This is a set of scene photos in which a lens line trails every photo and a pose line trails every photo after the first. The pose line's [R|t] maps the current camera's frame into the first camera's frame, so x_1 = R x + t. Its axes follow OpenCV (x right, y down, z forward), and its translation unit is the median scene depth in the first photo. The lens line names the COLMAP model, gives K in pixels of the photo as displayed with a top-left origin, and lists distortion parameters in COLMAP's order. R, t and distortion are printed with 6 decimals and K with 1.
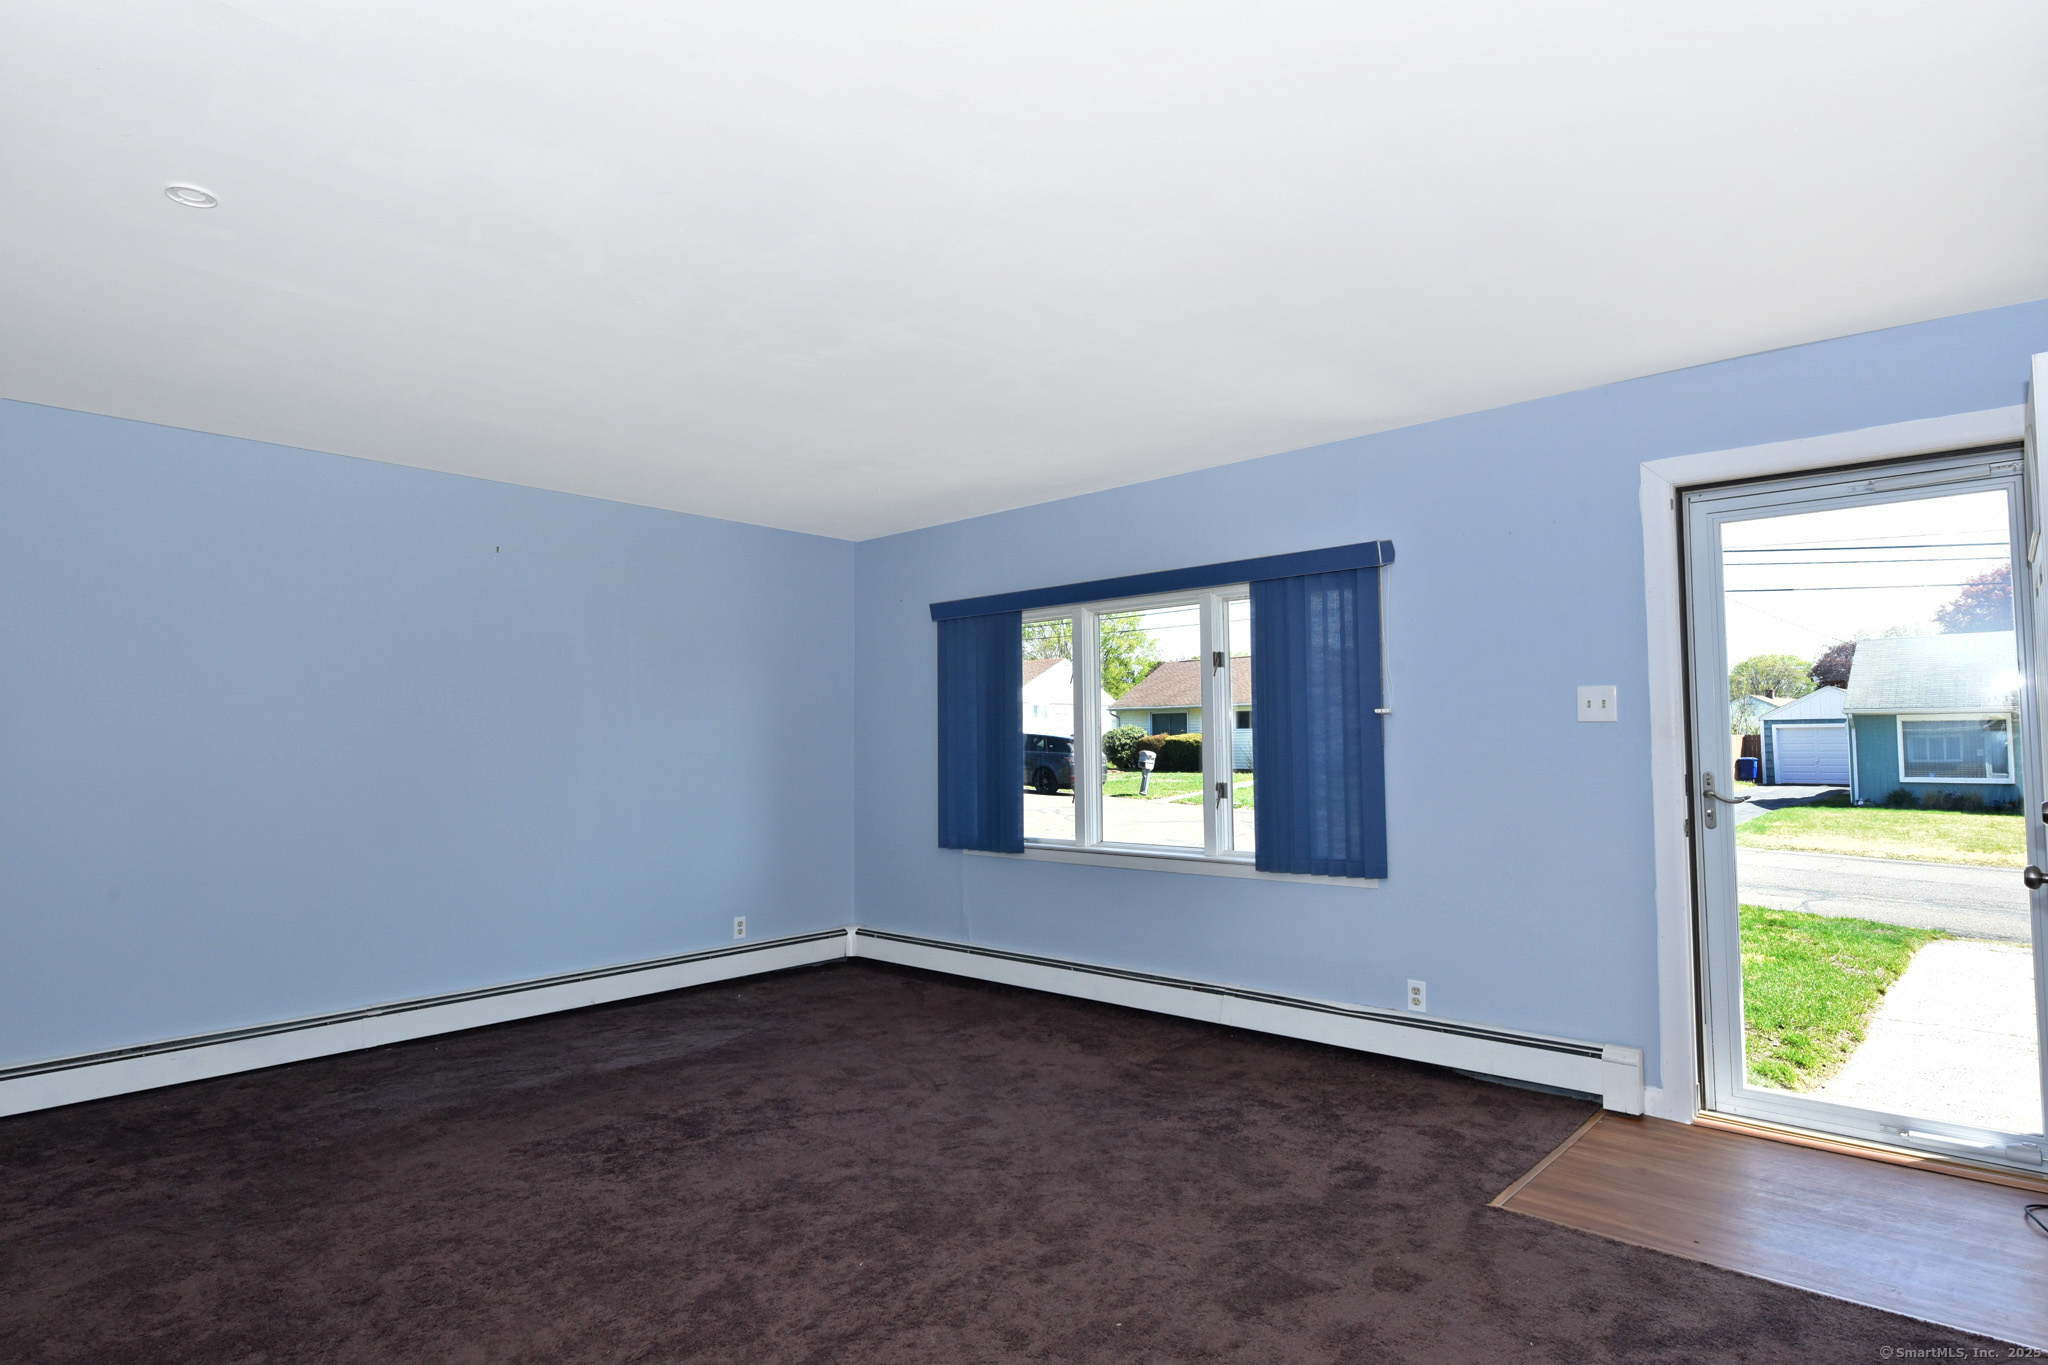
lens RADIAL K [[1108.3, 0, 1018.7], [0, 1108.3, 701.6], [0, 0, 1]] dist [-0.002159, -0.000237]
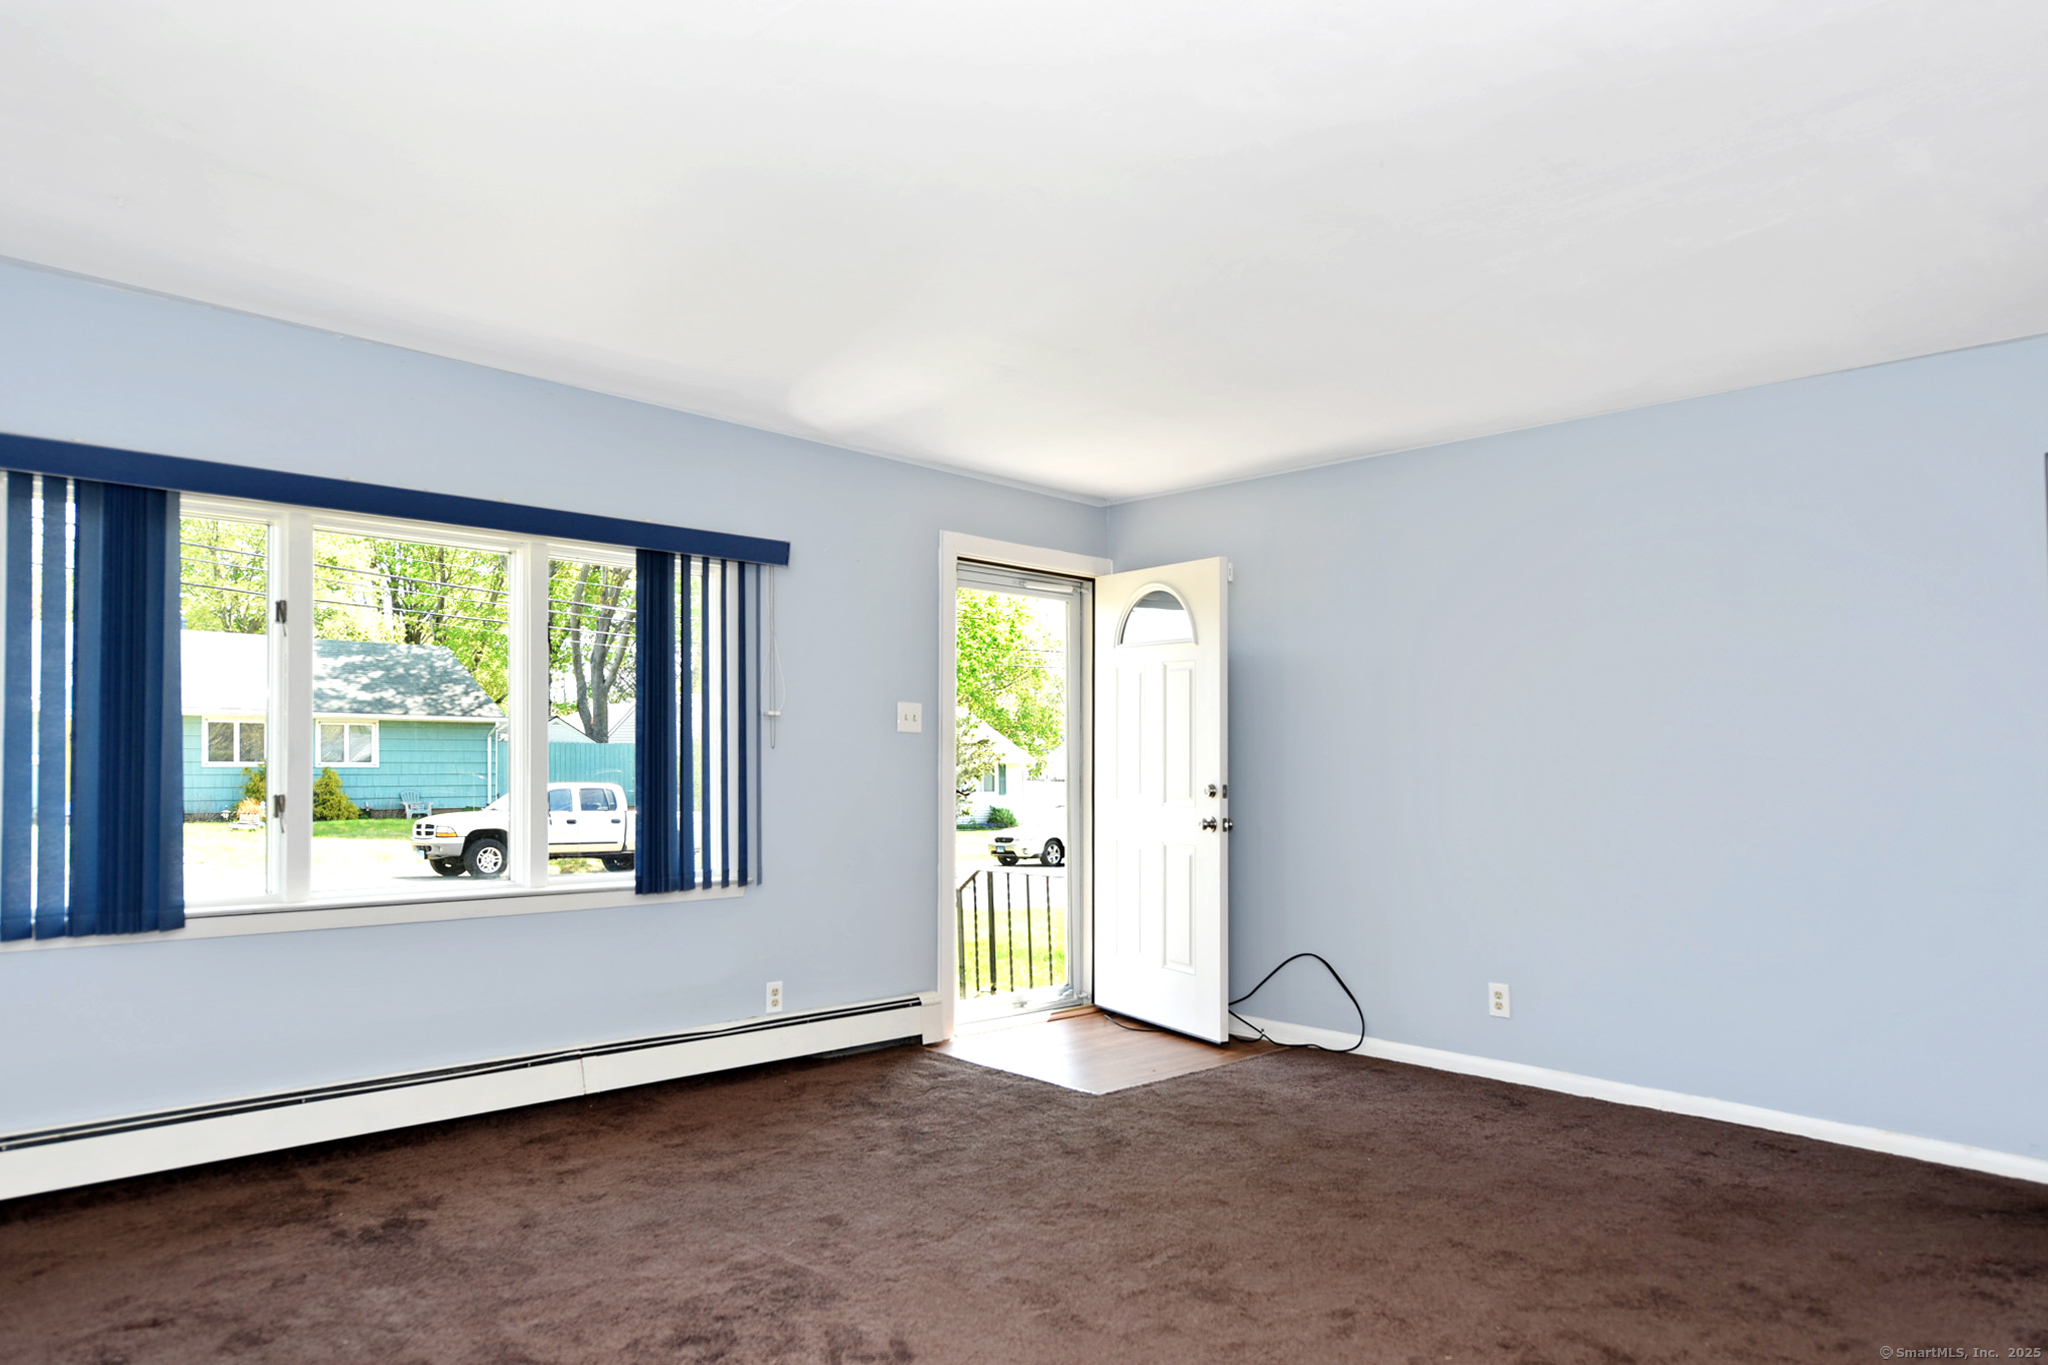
lens RADIAL K [[1359.4, 0, 1018.2], [0, 1359.4, 733.8], [0, 0, 1]] dist [0.003827, 0.000889]
pose [[0.046919, 0.025461, 0.998574, -0.814953], [-0.054523, 0.998250, -0.022891, 0.039818], [-0.997410, -0.053371, 0.048225, 0.684653]]
